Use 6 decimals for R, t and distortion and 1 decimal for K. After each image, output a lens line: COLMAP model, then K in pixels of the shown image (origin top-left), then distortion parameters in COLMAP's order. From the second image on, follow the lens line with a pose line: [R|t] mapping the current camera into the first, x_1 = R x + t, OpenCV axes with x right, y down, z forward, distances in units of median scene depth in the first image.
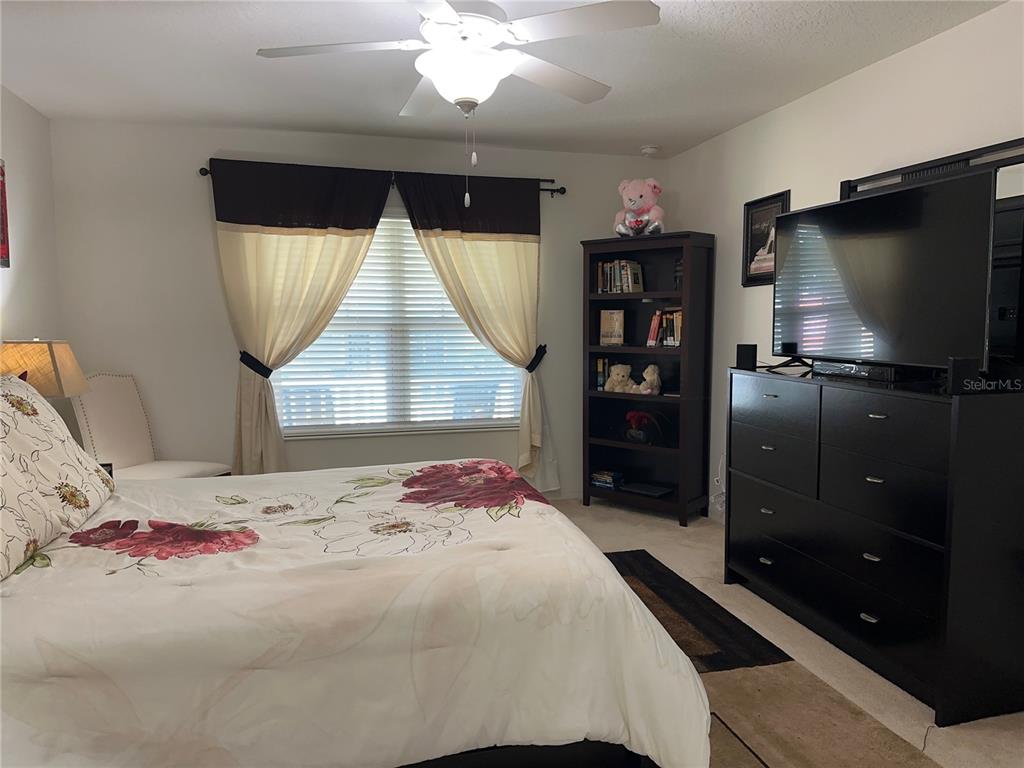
lens RADIAL K [[716.2, 0, 516.5], [0, 716.2, 389.4], [0, 0, 1]] dist [0.056352, -0.046957]
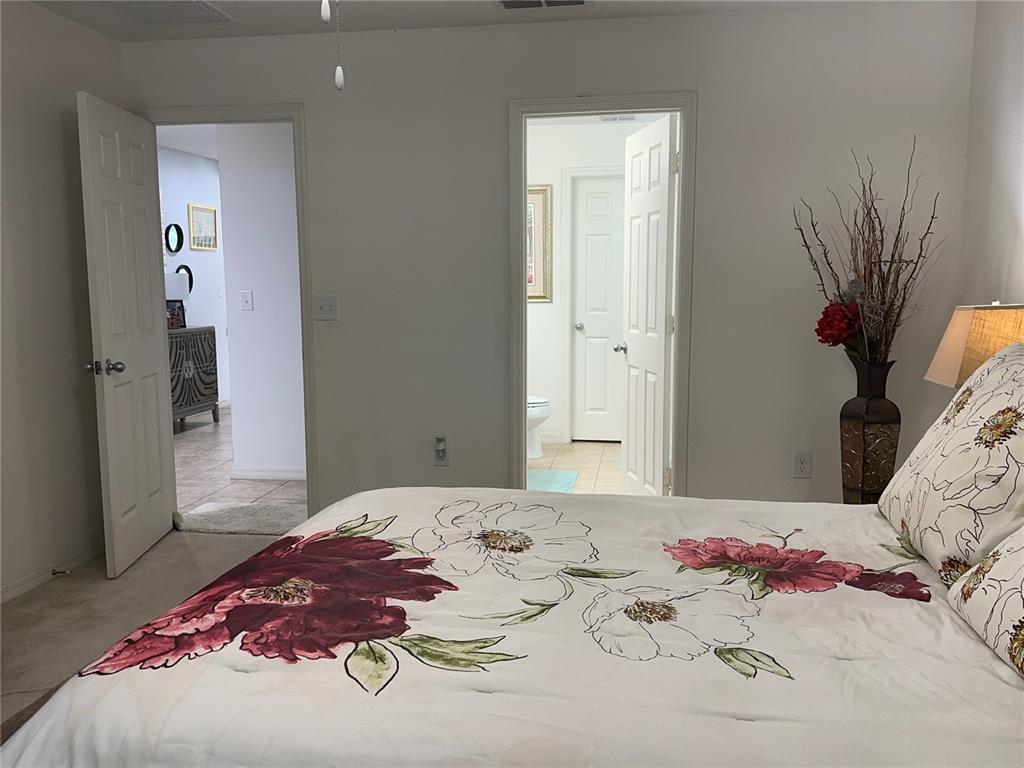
lens RADIAL K [[893.8, 0, 512.0], [0, 893.8, 385.3], [0, 0, 1]] dist [0.009484, 0.000297]
pose [[-0.910321, -0.039147, 0.412048, -0.298834], [0.051642, 0.976996, 0.206913, -0.091942], [-0.410669, 0.209636, -0.887358, 0.945560]]
